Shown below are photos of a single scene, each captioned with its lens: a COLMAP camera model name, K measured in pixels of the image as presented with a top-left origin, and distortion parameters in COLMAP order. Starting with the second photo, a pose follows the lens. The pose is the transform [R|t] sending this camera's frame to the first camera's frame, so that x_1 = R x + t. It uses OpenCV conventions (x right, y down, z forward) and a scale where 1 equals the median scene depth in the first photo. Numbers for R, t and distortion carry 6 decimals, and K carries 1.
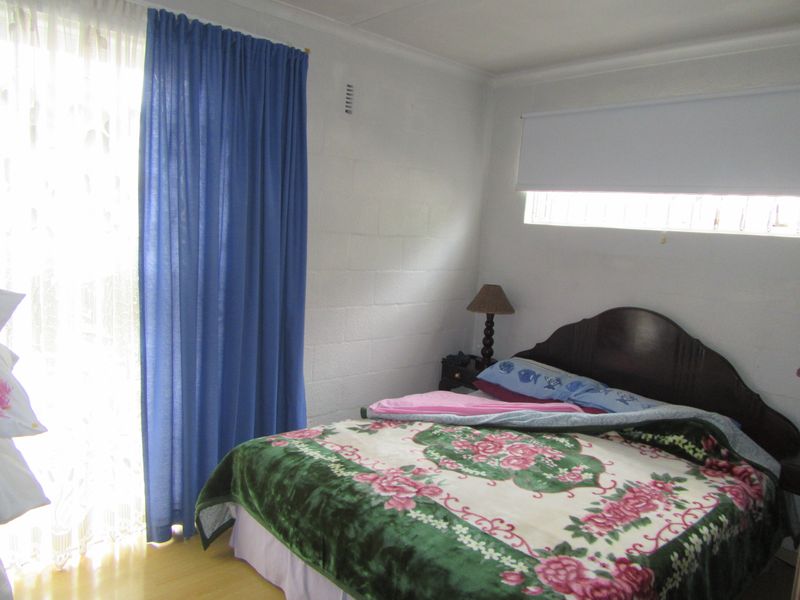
lens RADIAL K [[601.5, 0, 400.0], [0, 601.5, 300.0], [0, 0, 1]] dist [0.011298, 0.026132]
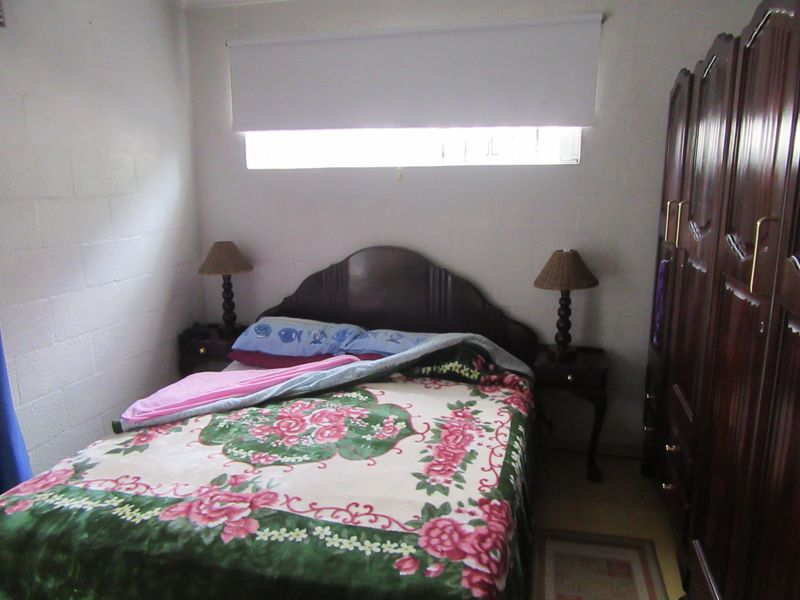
lens RADIAL K [[601.5, 0, 400.0], [0, 601.5, 300.0], [0, 0, 1]] dist [0.011298, 0.026132]
pose [[0.840521, -0.179591, 0.511148, -0.150942], [0.130042, 0.982756, 0.131452, -0.036883], [-0.525941, -0.044017, 0.849381, 0.176929]]
